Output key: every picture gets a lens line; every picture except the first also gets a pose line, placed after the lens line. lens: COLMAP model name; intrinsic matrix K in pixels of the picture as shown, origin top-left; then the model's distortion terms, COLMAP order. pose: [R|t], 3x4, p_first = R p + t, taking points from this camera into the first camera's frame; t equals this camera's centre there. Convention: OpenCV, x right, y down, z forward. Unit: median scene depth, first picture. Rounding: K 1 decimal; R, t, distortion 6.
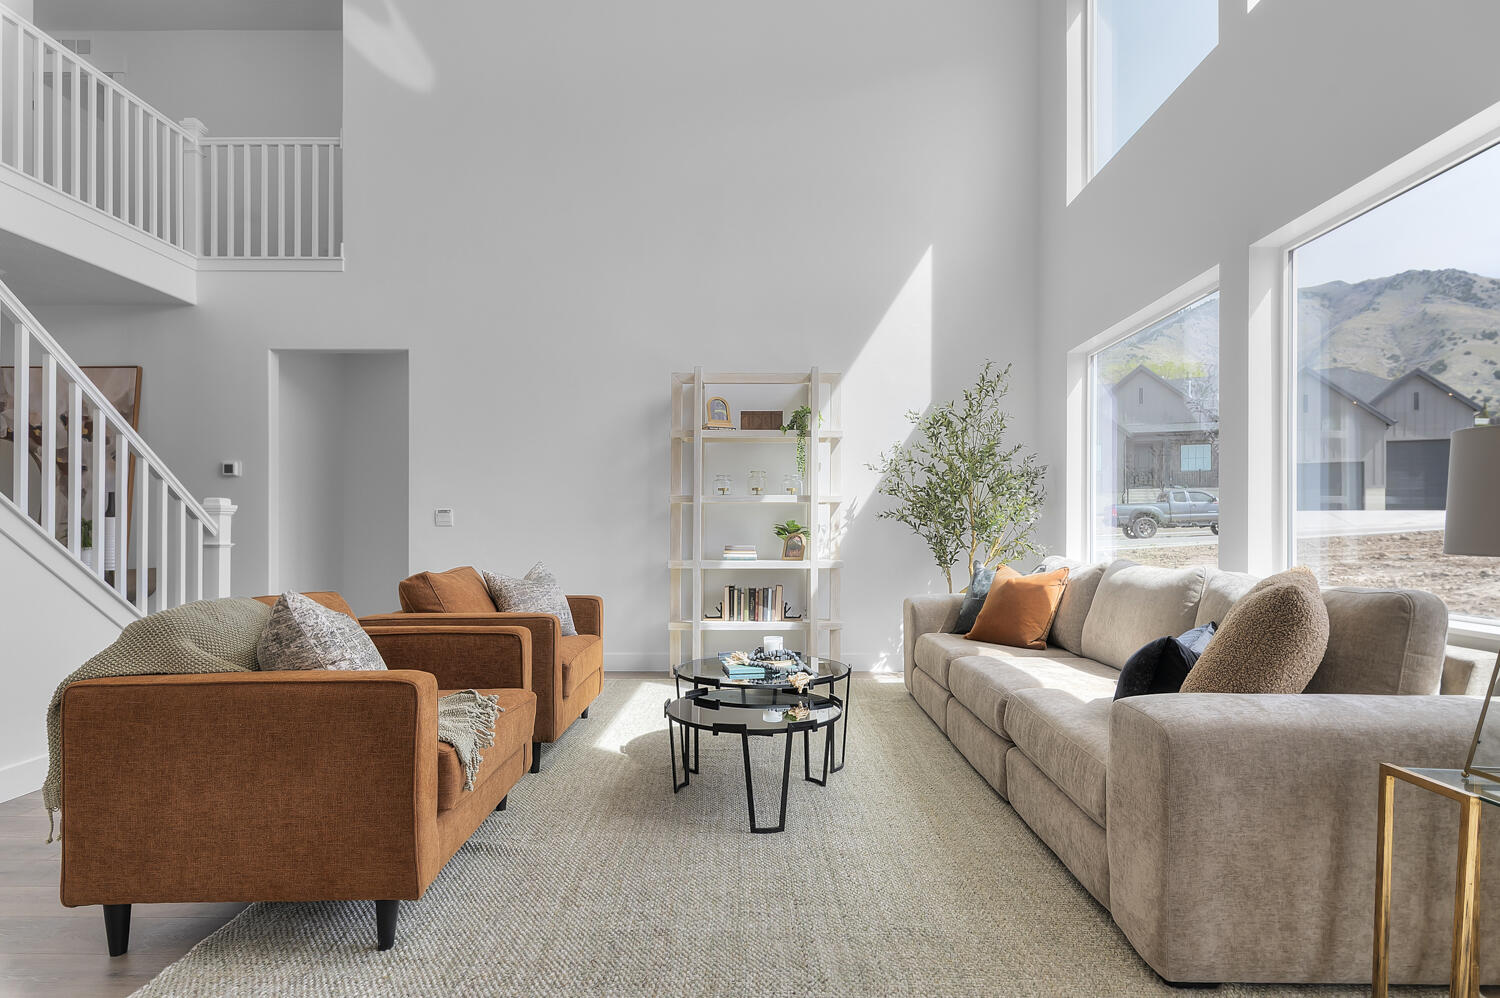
lens RADIAL K [[790.7, 0, 751.5], [0, 790.7, 522.1], [0, 0, 1]] dist [0.002291, -0.000712]
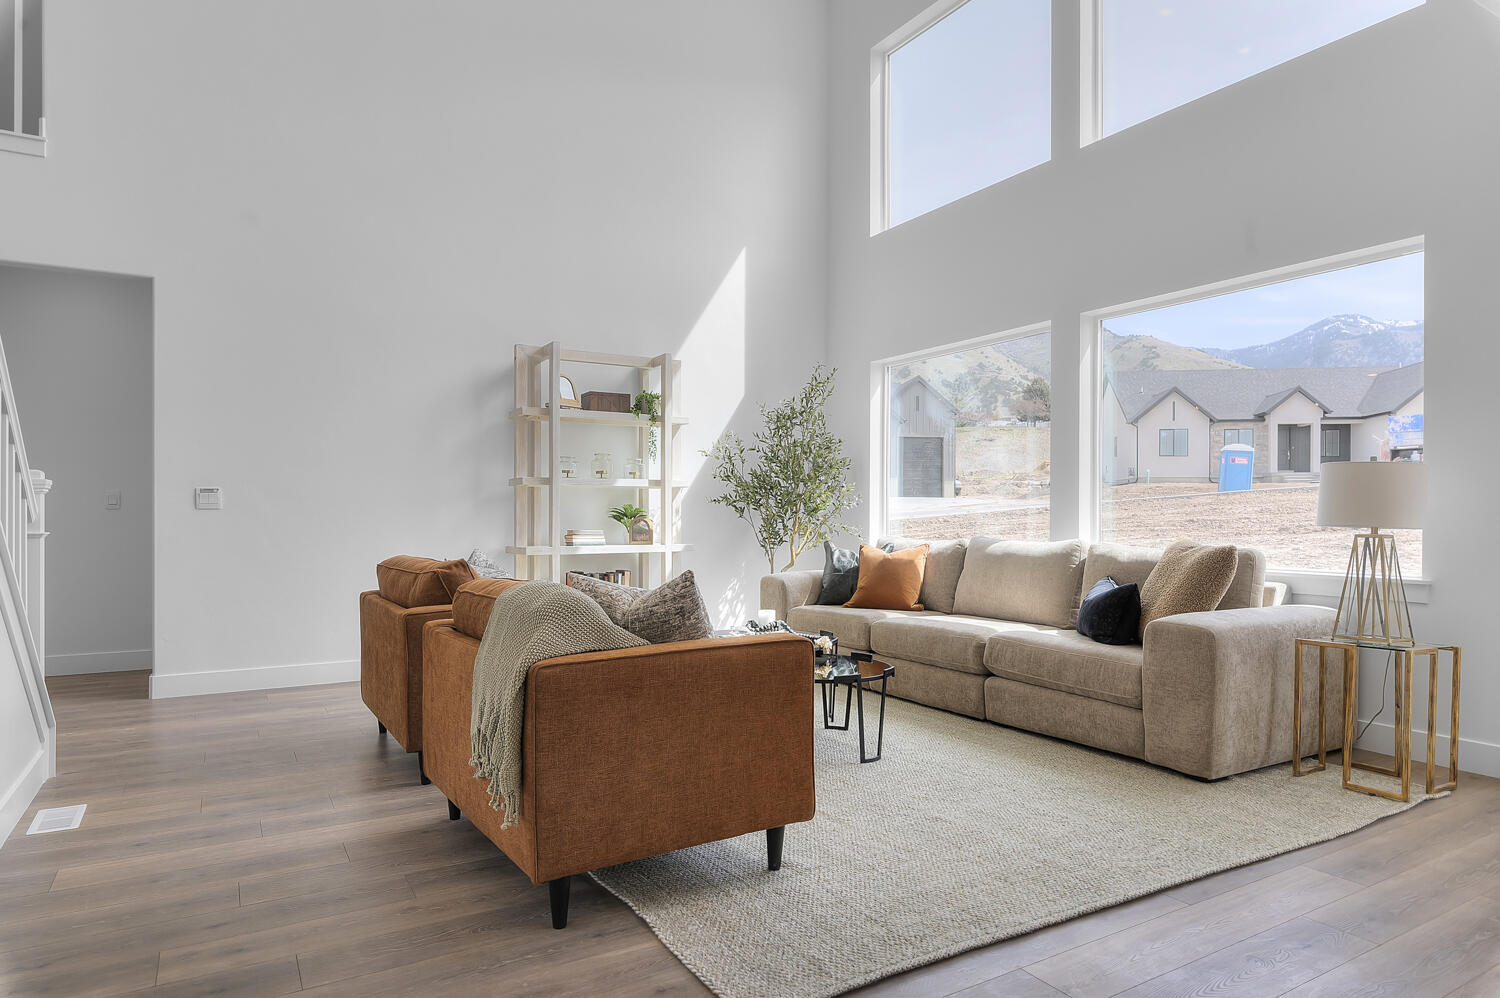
lens RADIAL K [[901.0, 0, 751.1], [0, 901.0, 506.0], [0, 0, 1]] dist [-0.000130, -0.000772]
pose [[0.855012, 0.004389, 0.518589, -0.448060], [-0.004425, 0.999990, -0.001168, 0.000459], [-0.518589, -0.001296, 0.855023, -0.046327]]
